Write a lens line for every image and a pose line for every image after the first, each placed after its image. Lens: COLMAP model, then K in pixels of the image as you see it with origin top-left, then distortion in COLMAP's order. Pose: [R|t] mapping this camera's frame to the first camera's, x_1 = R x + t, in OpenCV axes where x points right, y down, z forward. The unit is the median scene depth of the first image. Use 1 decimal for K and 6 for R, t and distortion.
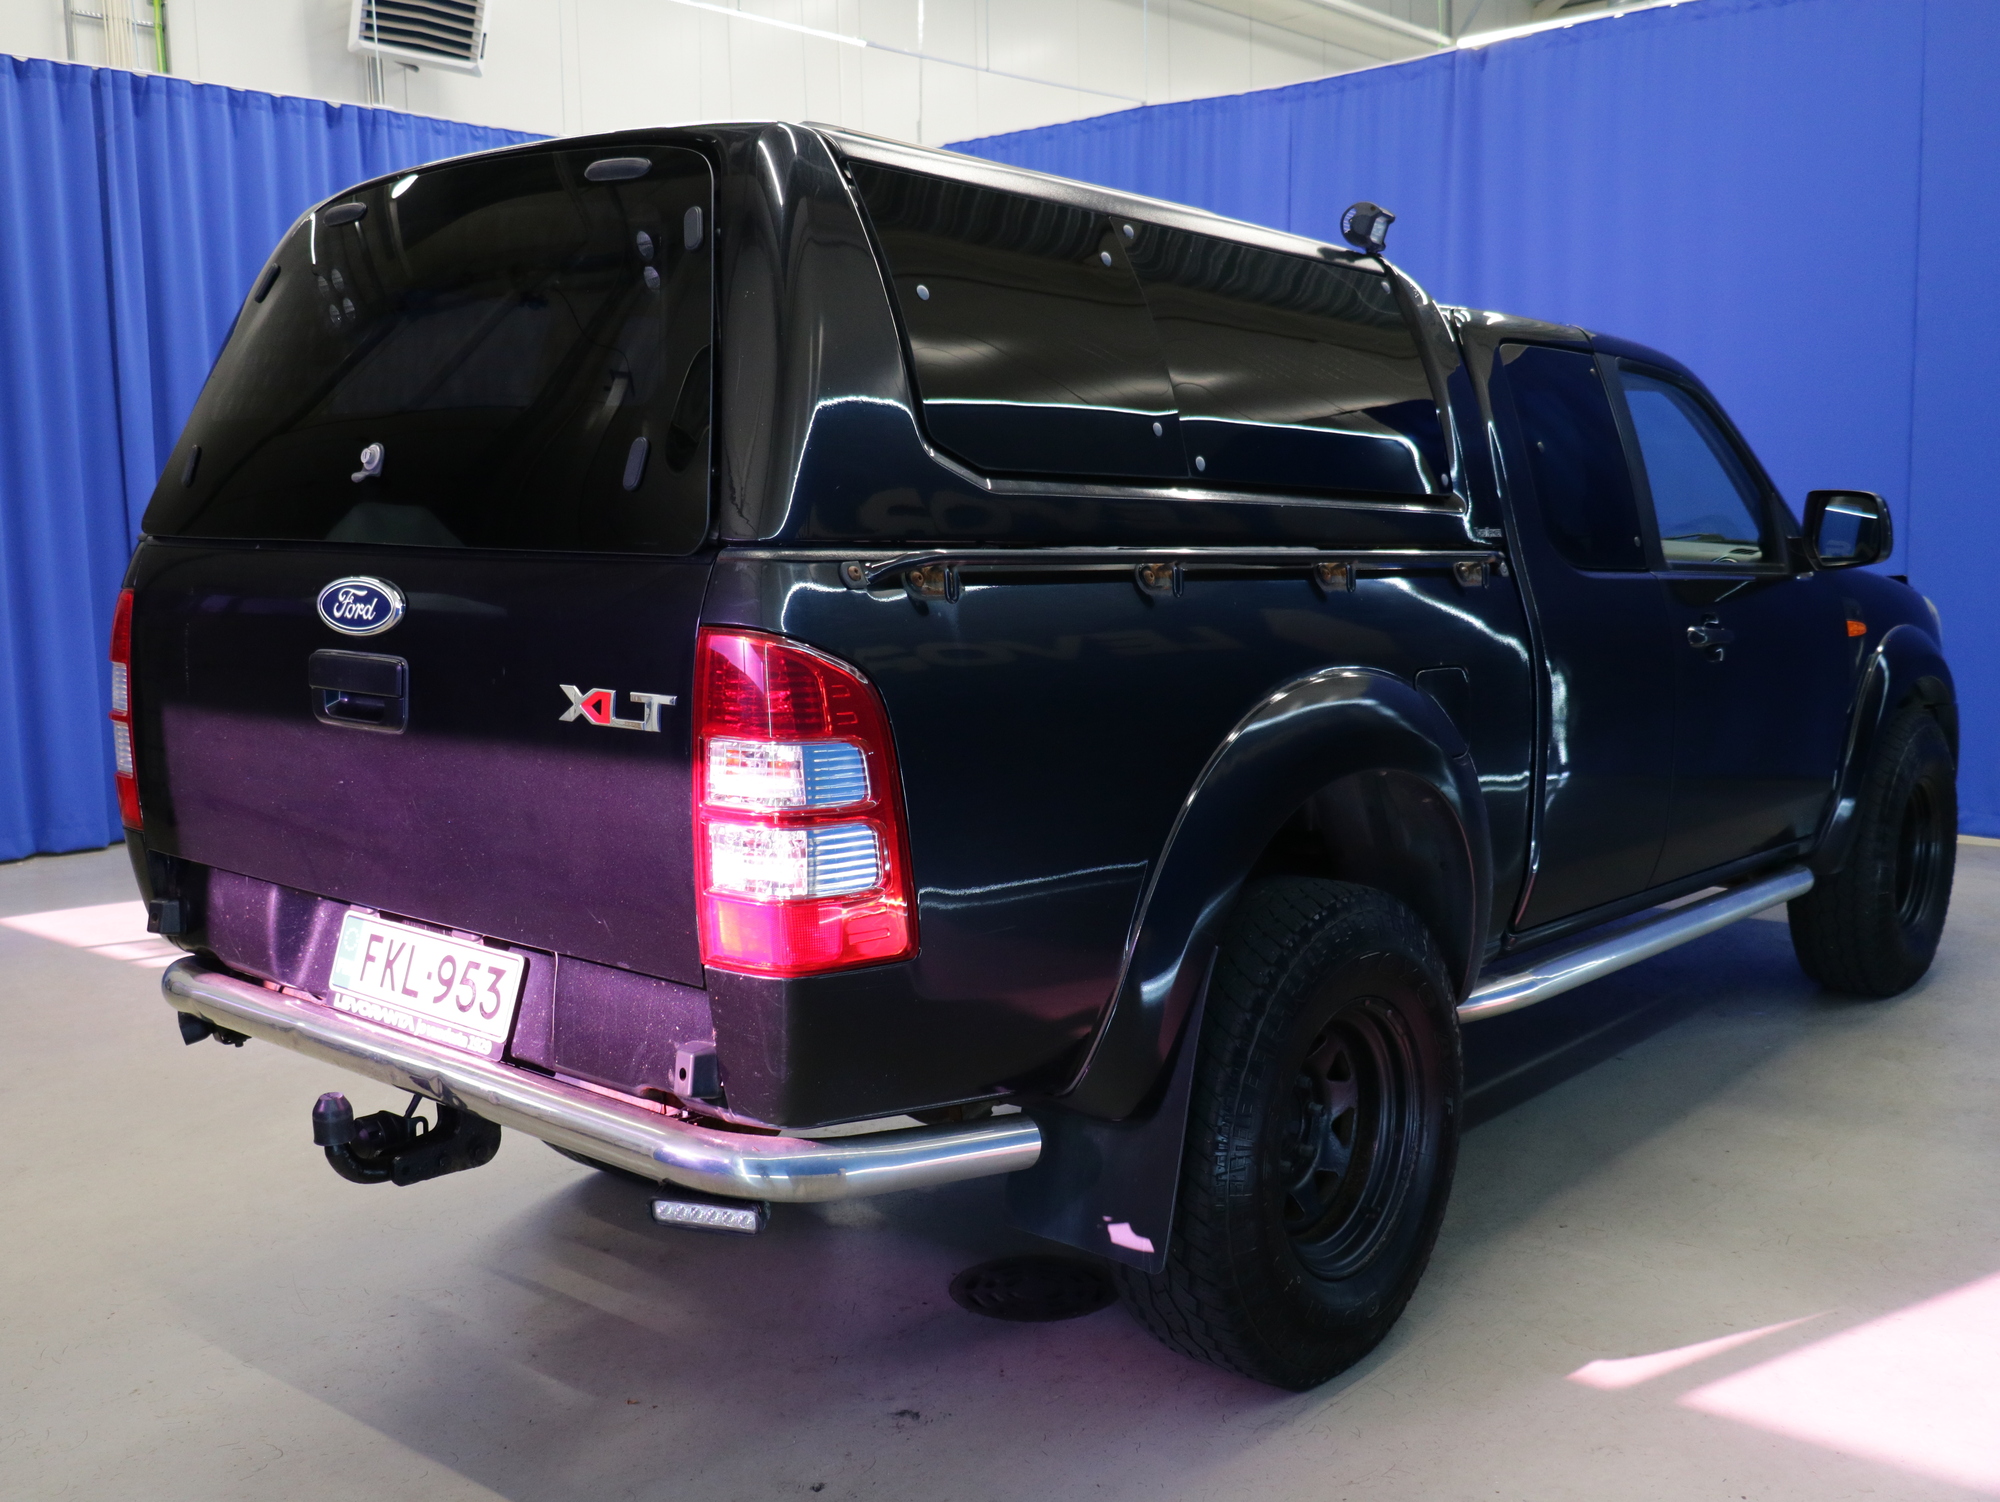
lens RADIAL K [[2195.5, 0, 1000.0], [0, 2195.5, 751.0], [0, 0, 1]] dist [-0.015664, 0.010570]
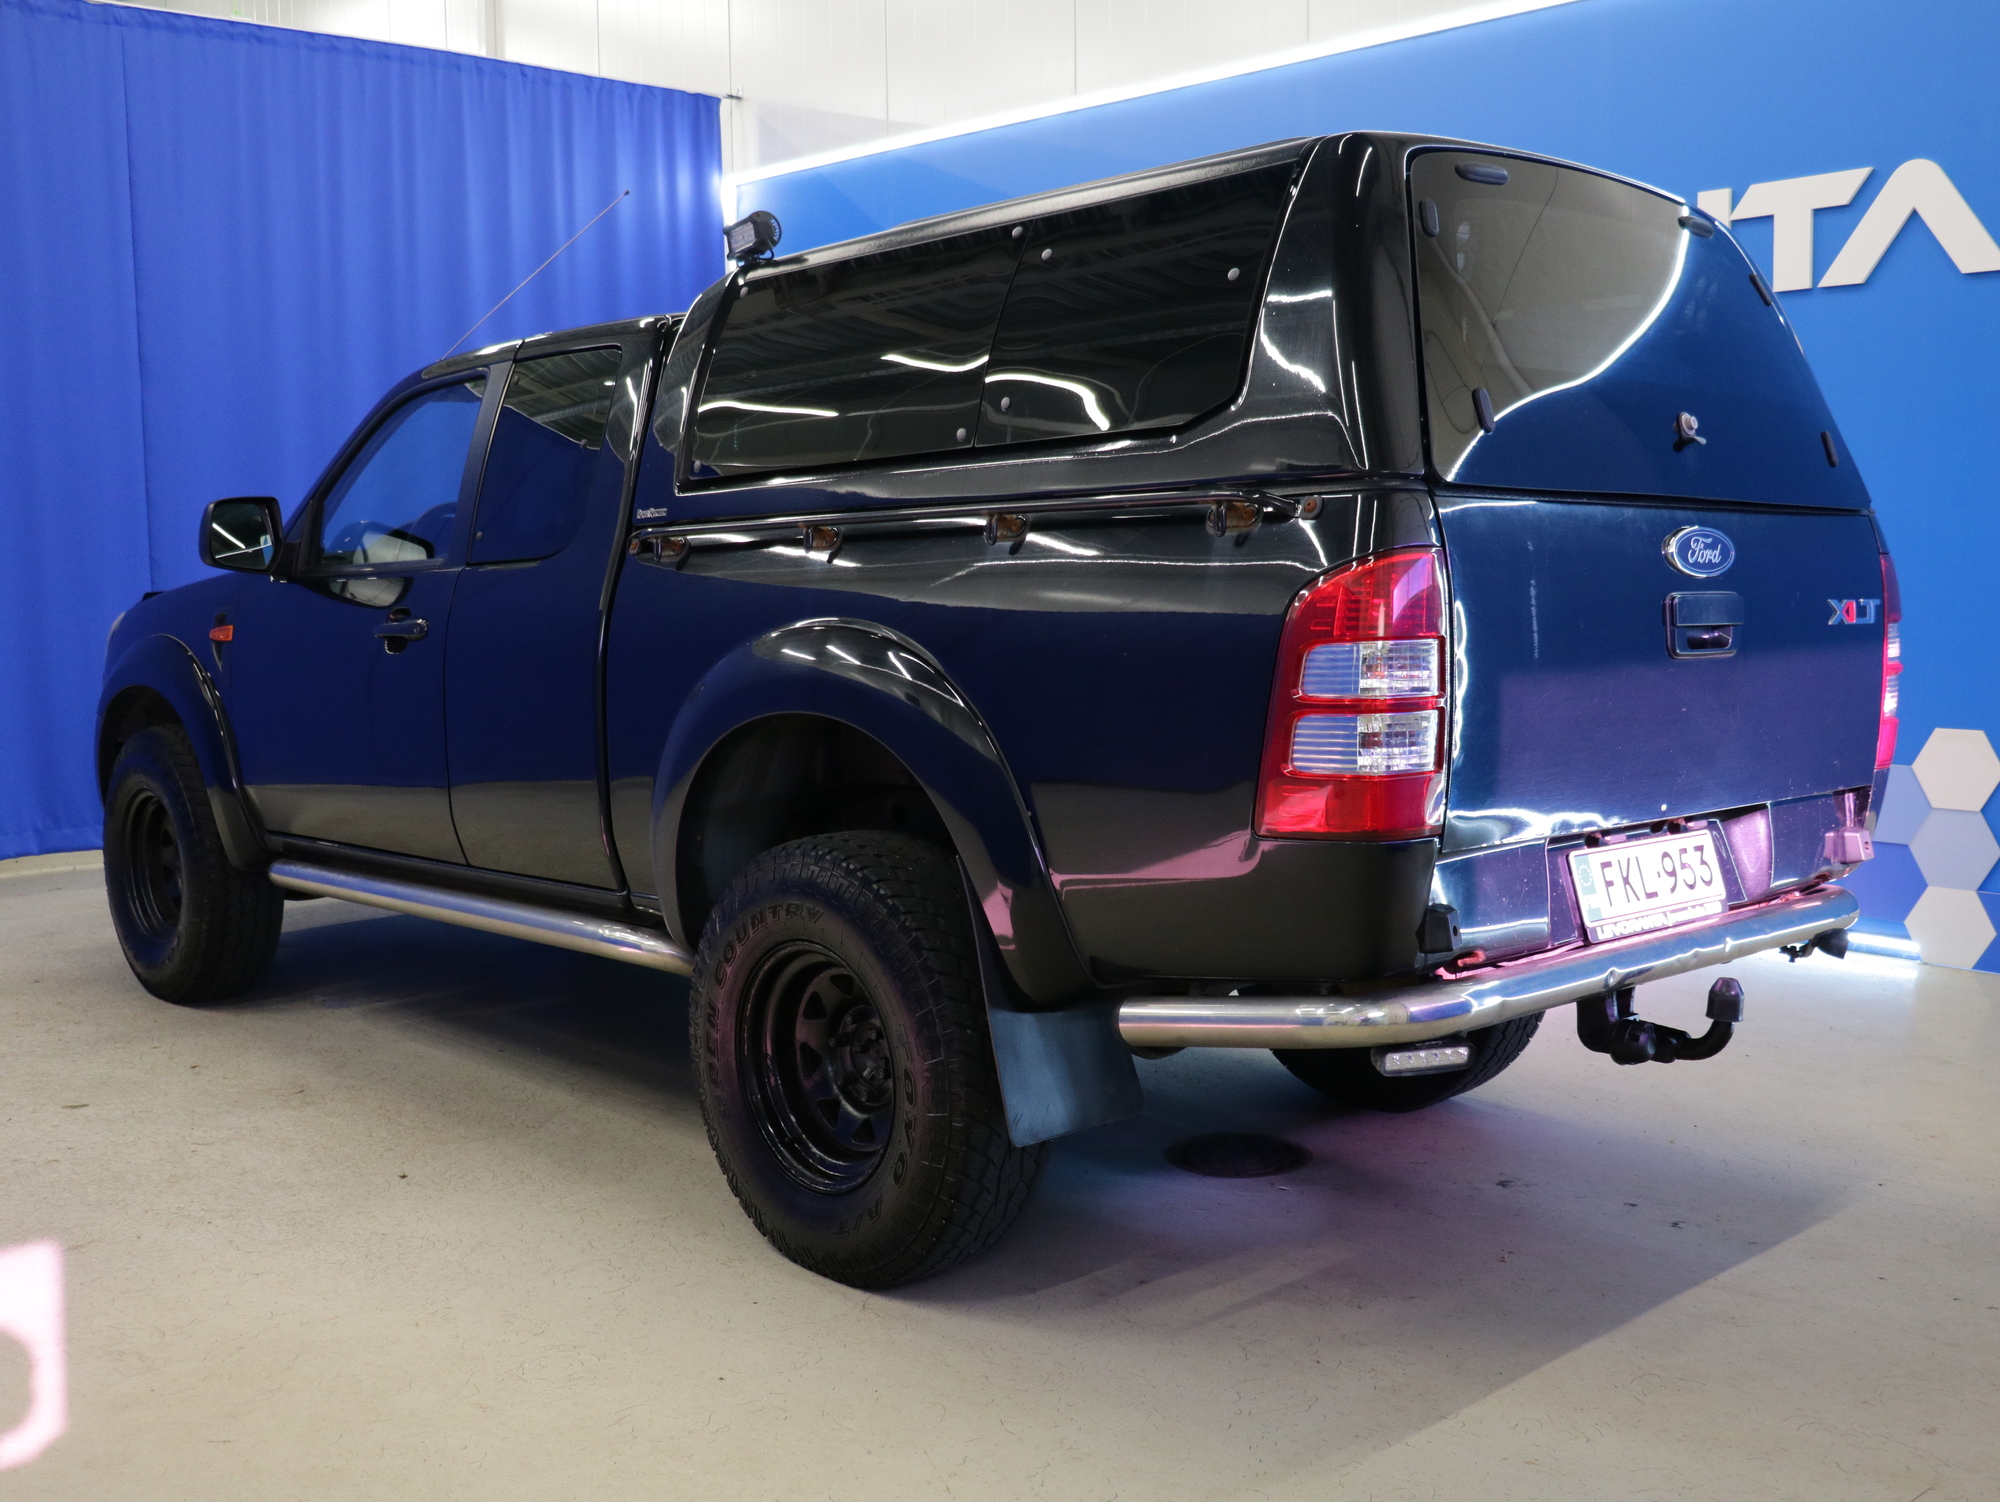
lens RADIAL K [[1997.5, 0, 1000.0], [0, 1997.5, 751.0], [0, 0, 1]] dist [-0.061277, -0.020505]
pose [[0.069290, -0.066688, 0.995365, -1.306889], [0.142275, 0.988224, 0.056306, -0.070230], [-0.987399, 0.137714, 0.077962, 1.234929]]
